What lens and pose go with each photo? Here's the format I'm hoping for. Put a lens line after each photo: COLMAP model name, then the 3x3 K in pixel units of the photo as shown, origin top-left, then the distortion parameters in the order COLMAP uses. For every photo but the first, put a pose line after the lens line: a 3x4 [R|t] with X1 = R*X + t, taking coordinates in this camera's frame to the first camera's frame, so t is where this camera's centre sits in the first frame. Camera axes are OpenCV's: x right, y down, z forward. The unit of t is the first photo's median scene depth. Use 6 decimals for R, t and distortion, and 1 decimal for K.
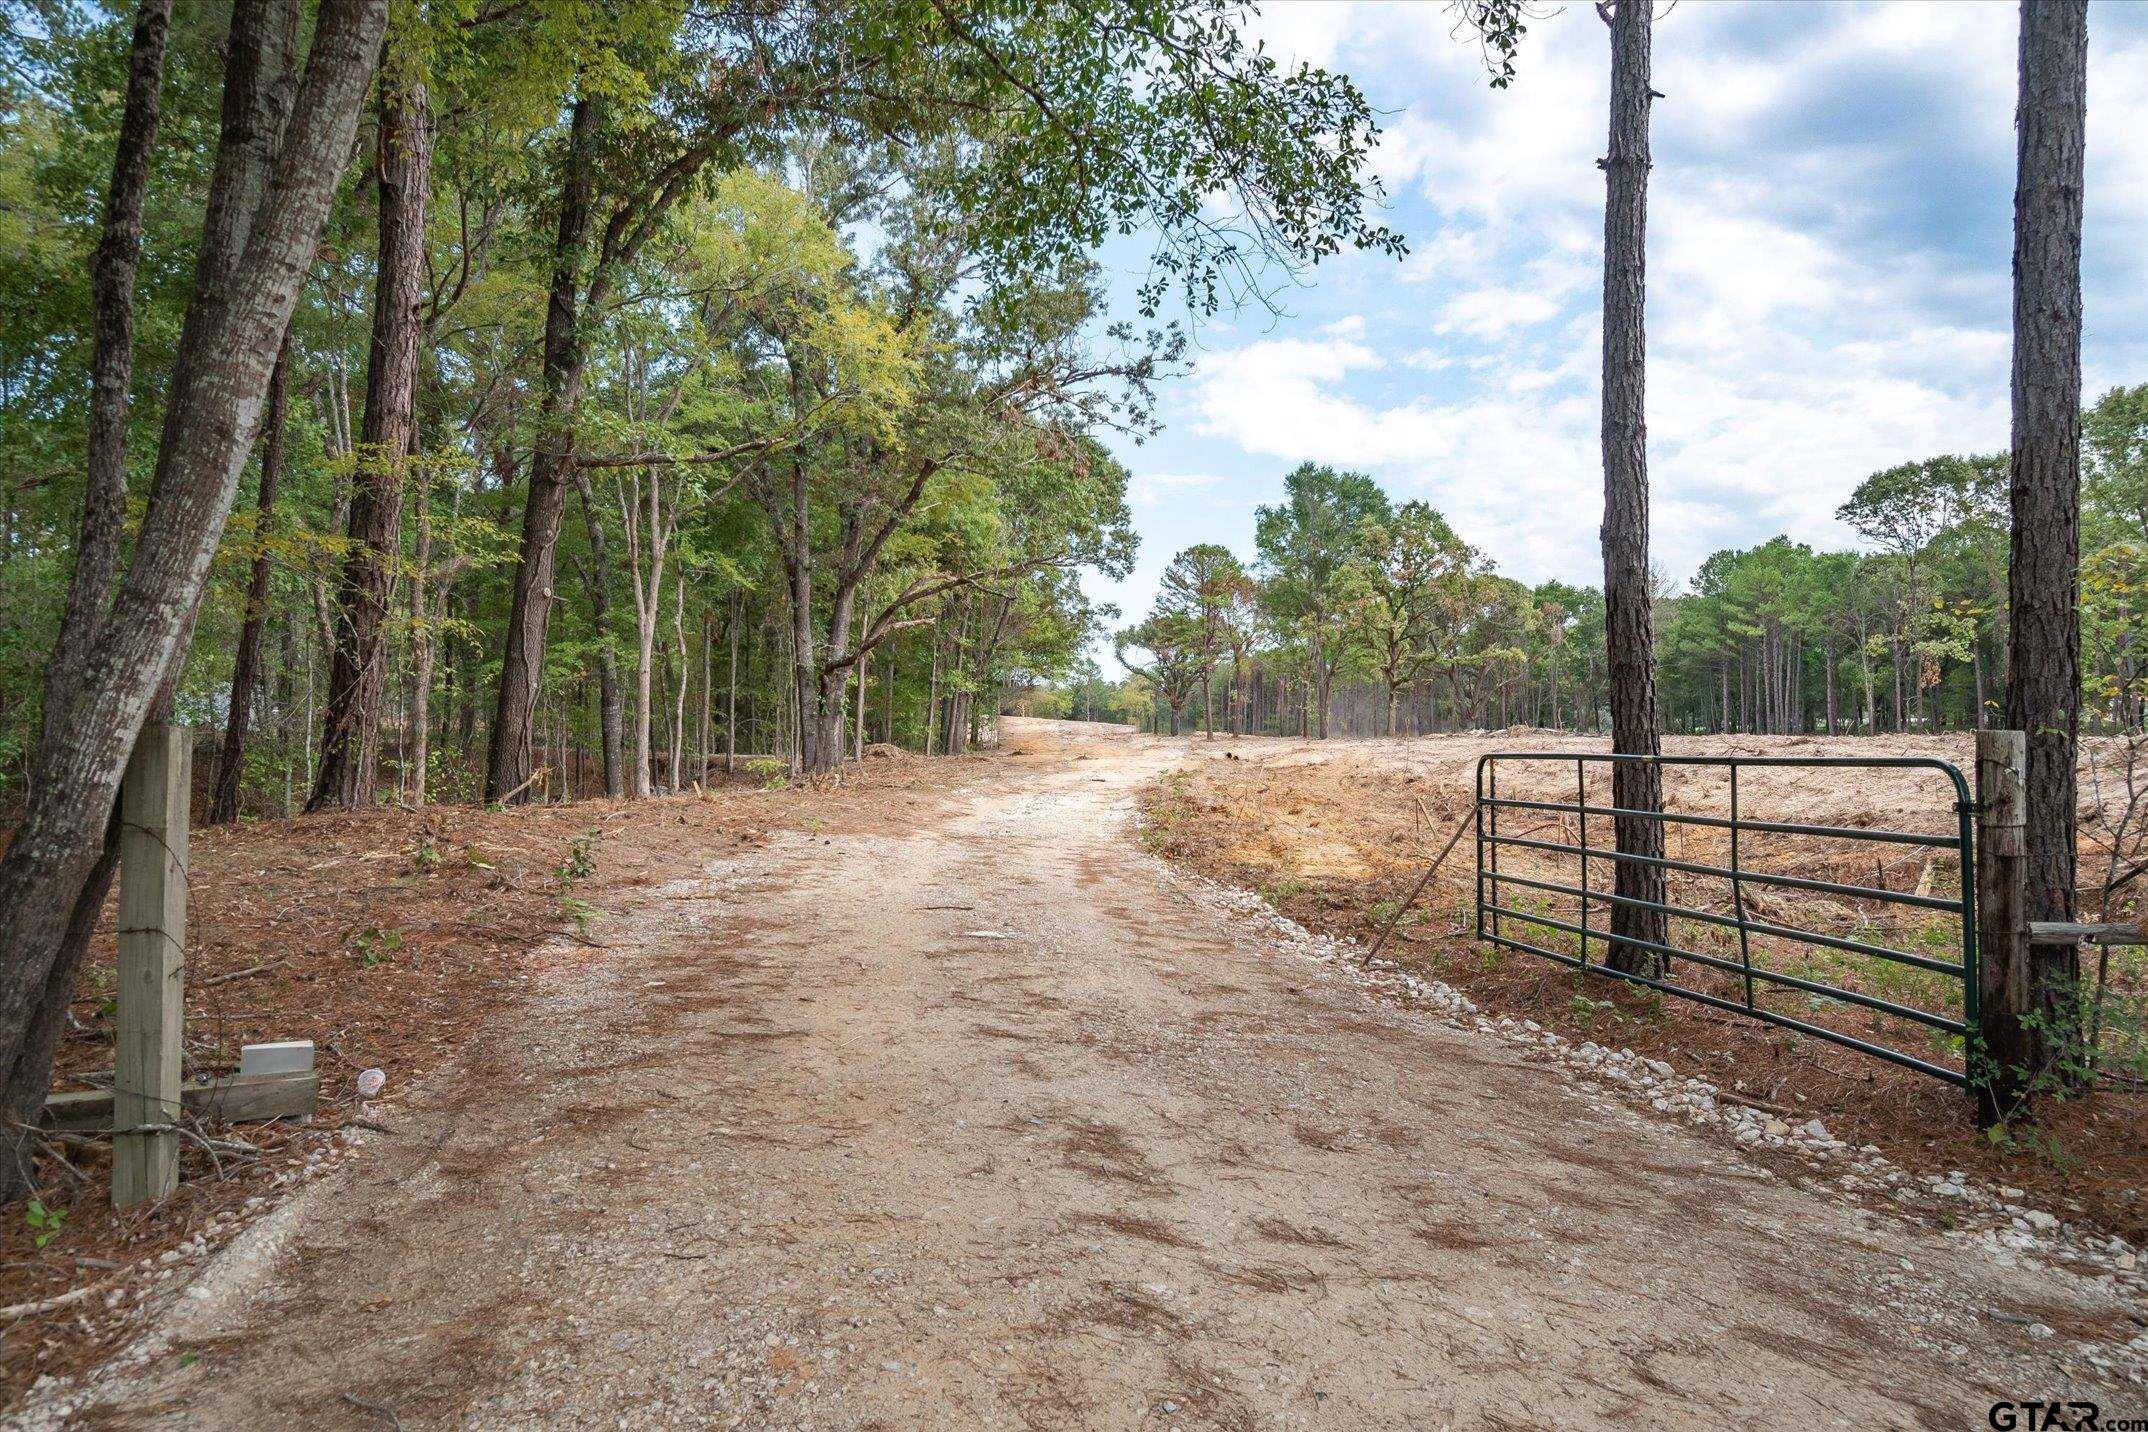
lens RADIAL K [[1552.5, 0, 1084.5], [0, 1552.5, 709.7], [0, 0, 1]] dist [-0.001948, 0.002888]
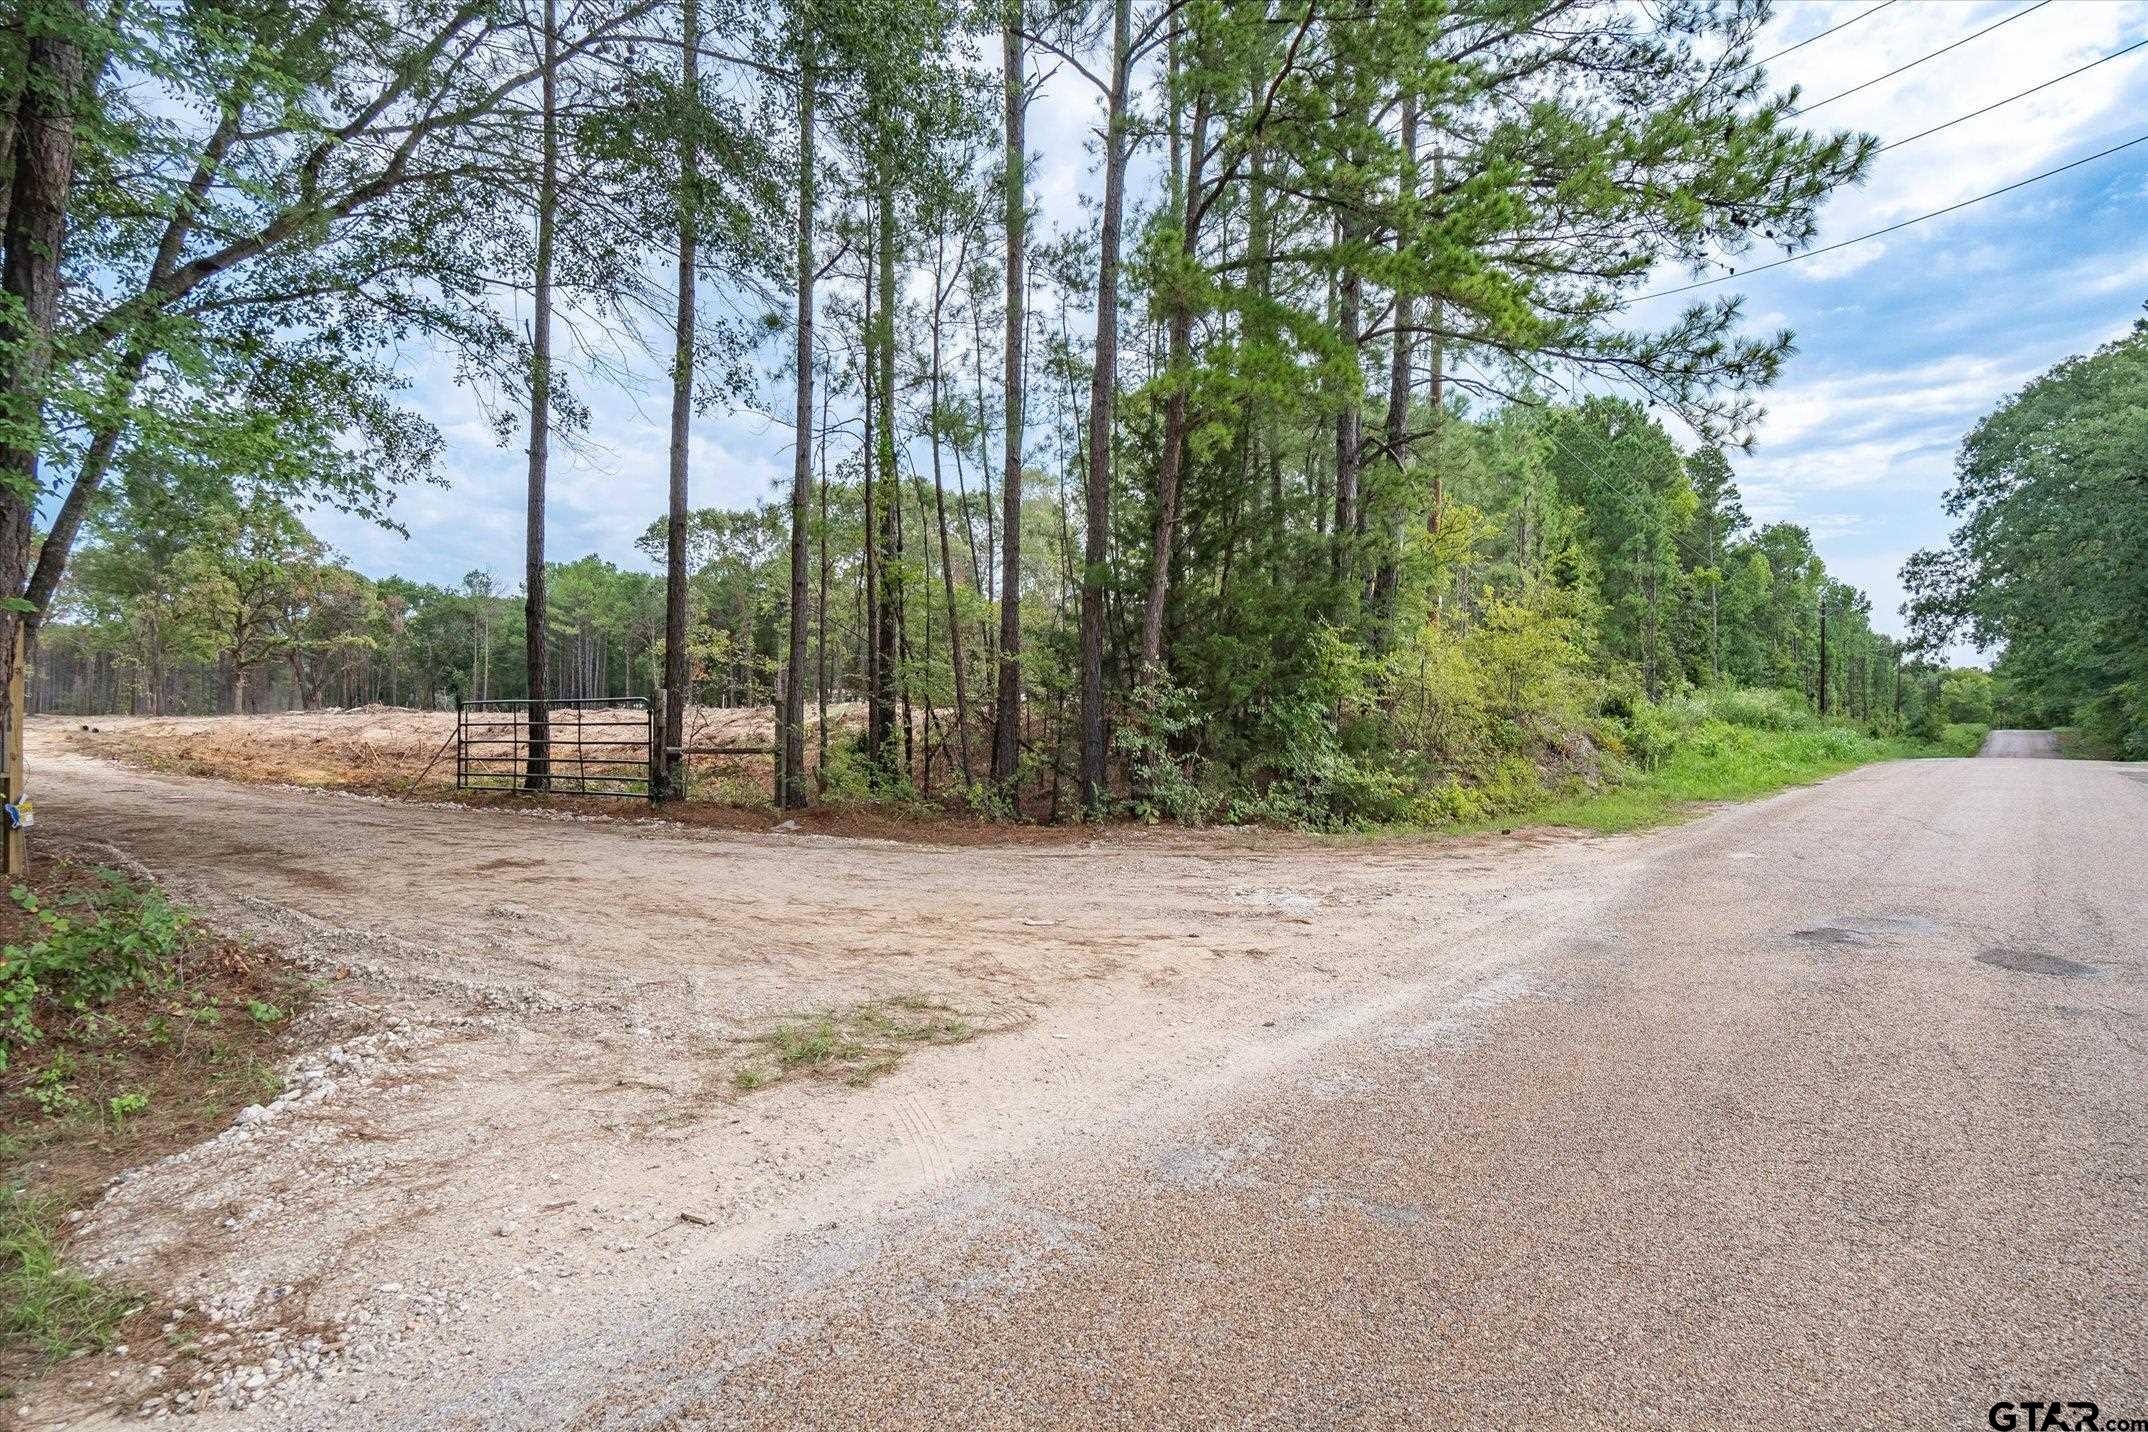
lens RADIAL K [[1552.5, 0, 1084.5], [0, 1552.5, 709.7], [0, 0, 1]] dist [-0.001948, 0.002888]
pose [[0.744810, 0.011029, 0.667185, -0.082507], [-0.015949, 0.999872, 0.001276, 0.003756], [-0.667086, -0.011591, 0.744891, -0.181510]]
